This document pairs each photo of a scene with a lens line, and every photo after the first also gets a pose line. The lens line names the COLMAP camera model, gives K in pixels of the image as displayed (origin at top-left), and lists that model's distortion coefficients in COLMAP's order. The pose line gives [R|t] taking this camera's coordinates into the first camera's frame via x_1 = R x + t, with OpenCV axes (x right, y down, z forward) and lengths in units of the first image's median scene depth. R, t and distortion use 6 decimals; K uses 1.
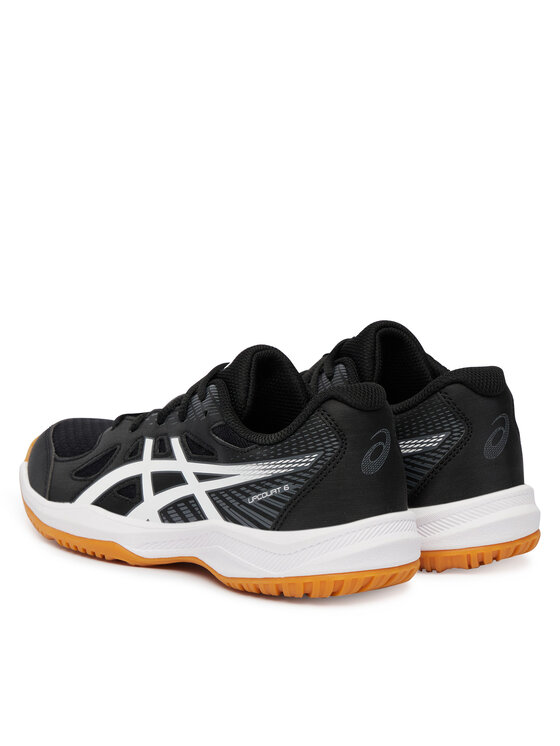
lens RADIAL K [[1601.3, 0, 279.9], [0, 1601.3, 373.1], [0, 0, 1]] dist [0.299539, 0.000000]
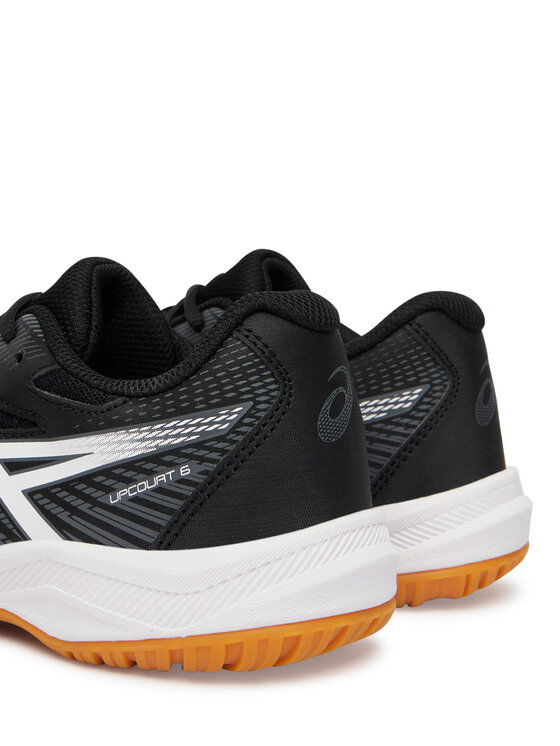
lens RADIAL K [[1103.9, 0, 279.2], [0, 1103.9, 371.9], [0, 0, 1]] dist [0.031979, 0.000000]
pose [[0.965941, -0.005094, 0.258712, -0.061820], [0.029141, 0.995588, -0.089198, 0.071885], [-0.257116, 0.093699, 0.961827, 0.619537]]
